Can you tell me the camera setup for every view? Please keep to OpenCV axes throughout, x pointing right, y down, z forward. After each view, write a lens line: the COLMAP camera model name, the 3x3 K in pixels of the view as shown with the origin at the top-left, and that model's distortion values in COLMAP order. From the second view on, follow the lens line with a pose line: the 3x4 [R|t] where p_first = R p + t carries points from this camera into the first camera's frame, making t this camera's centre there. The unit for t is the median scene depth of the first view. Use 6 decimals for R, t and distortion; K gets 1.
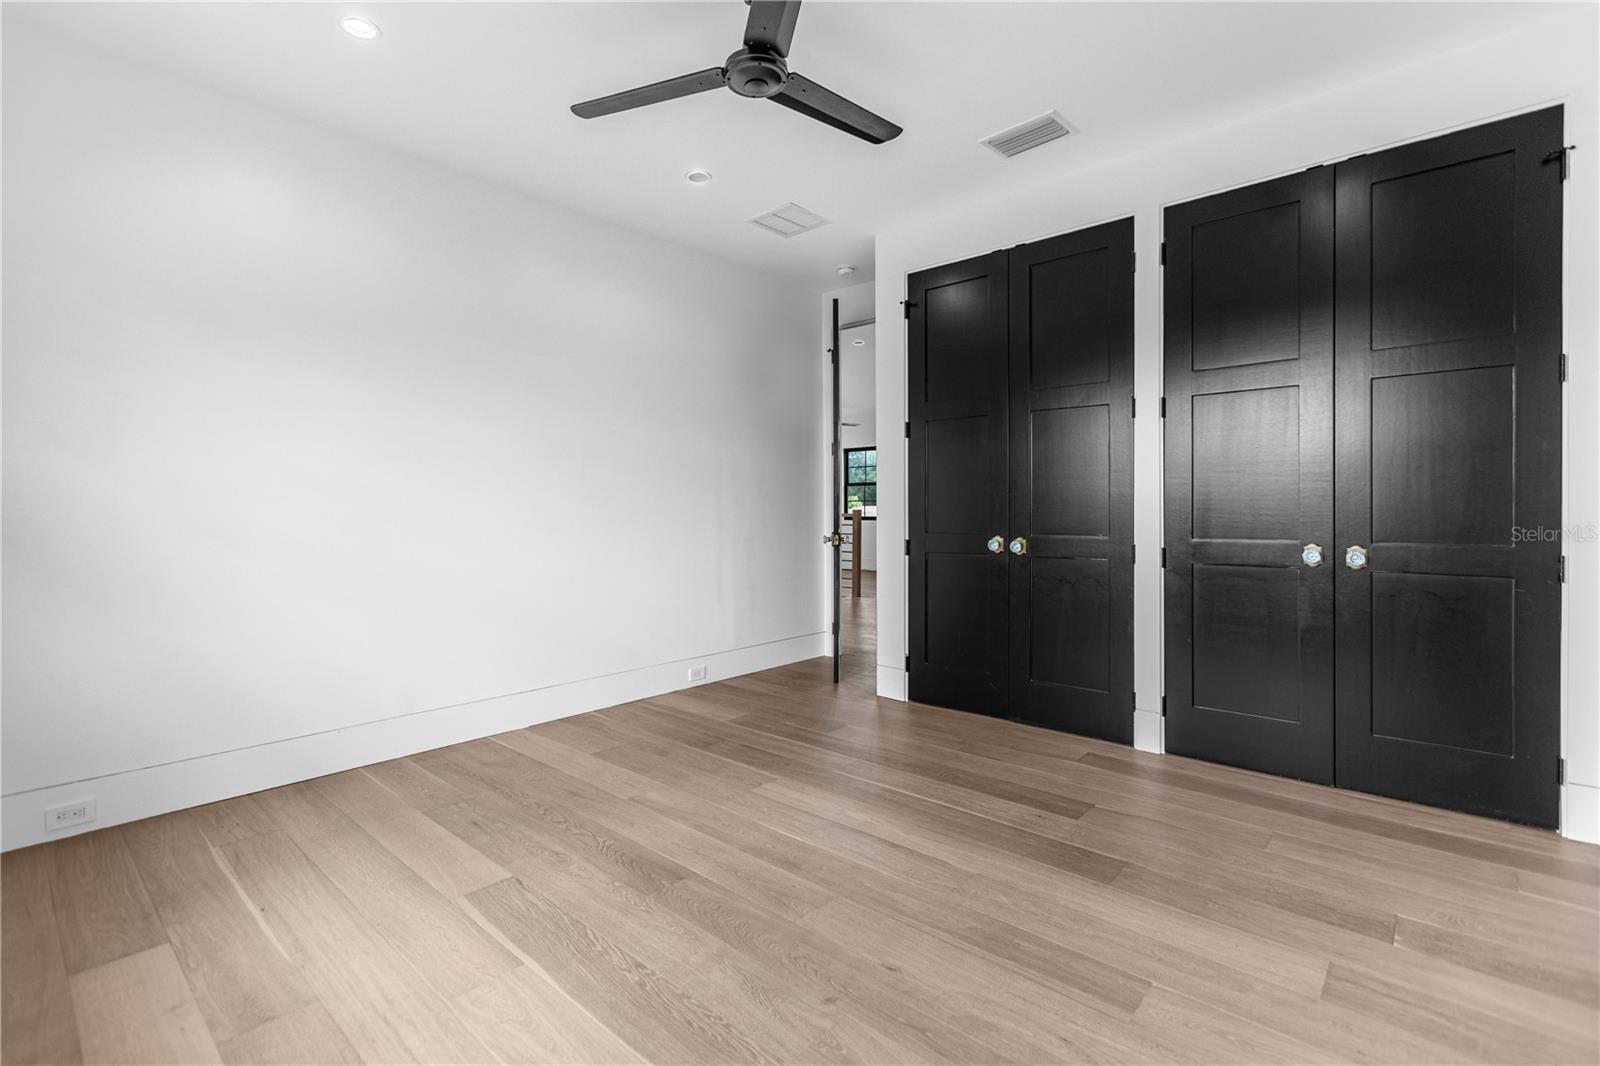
lens RADIAL K [[762.2, 0, 801.1], [0, 762.2, 511.8], [0, 0, 1]] dist [-0.001008, -0.000338]
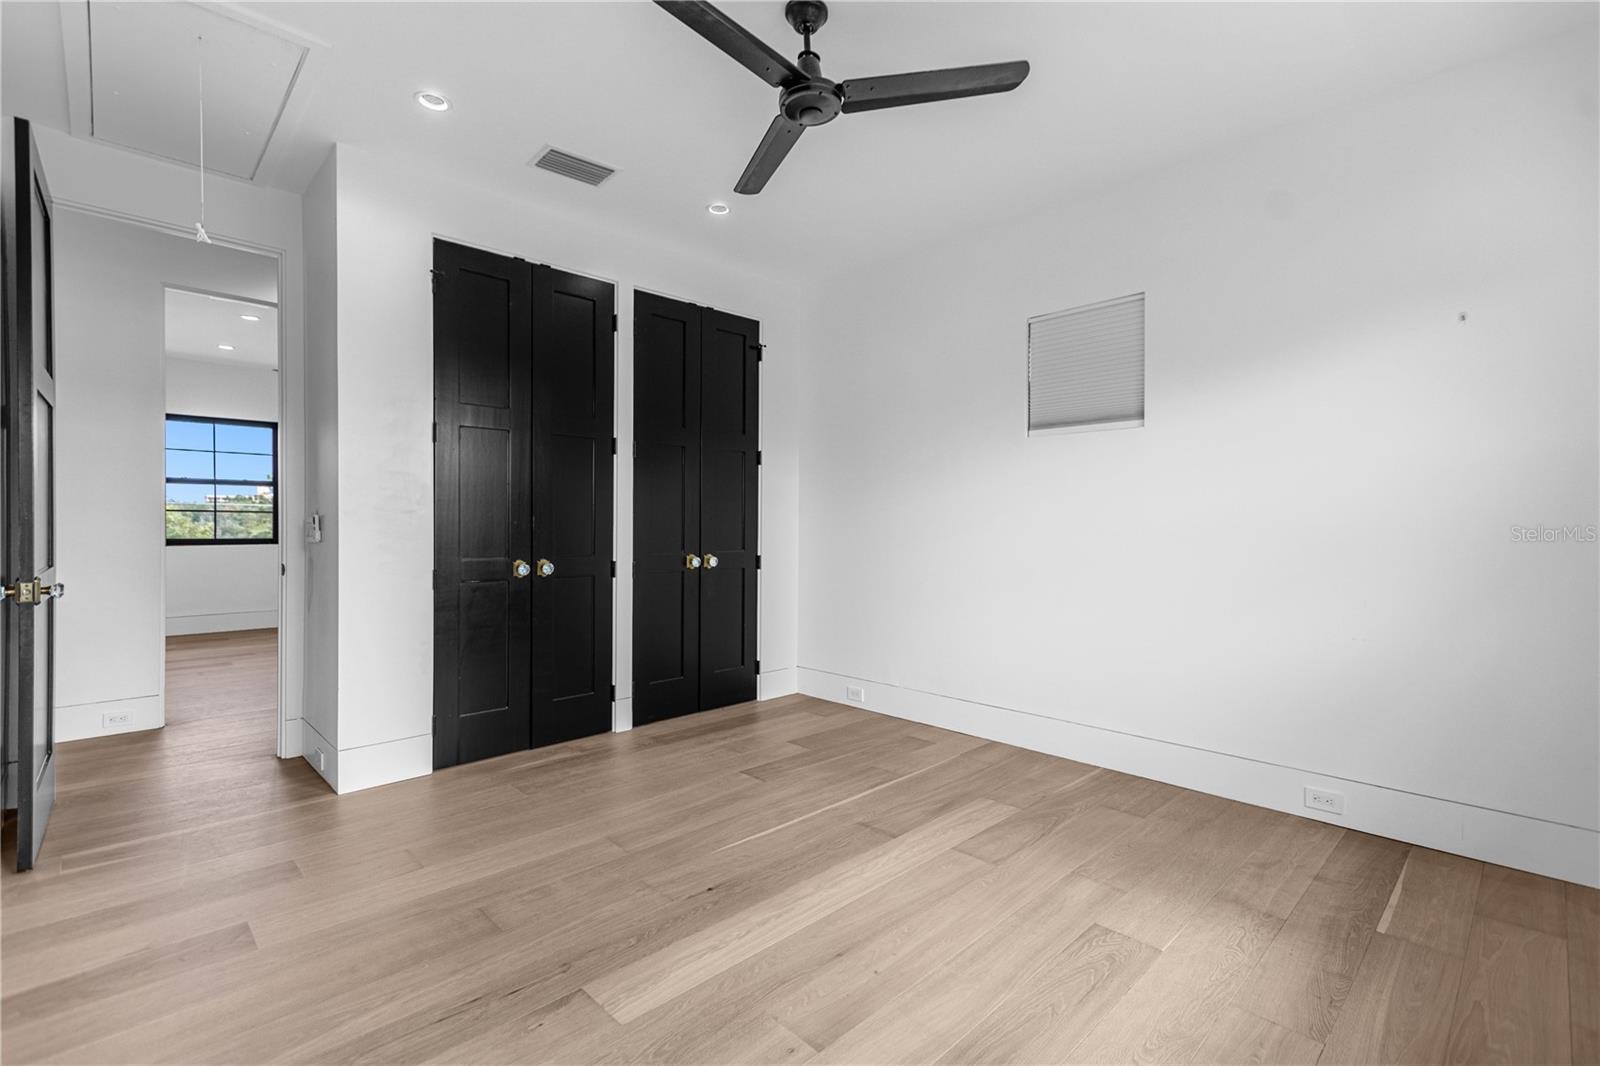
lens RADIAL K [[729.0, 0, 800.0], [0, 729.0, 533.0], [0, 0, 1]] dist [0.000415, -0.000018]
pose [[0.046552, -0.002316, 0.998913, -0.684809], [0.007466, 0.999970, 0.001970, -0.000692], [-0.998888, 0.007366, 0.046568, 0.660915]]
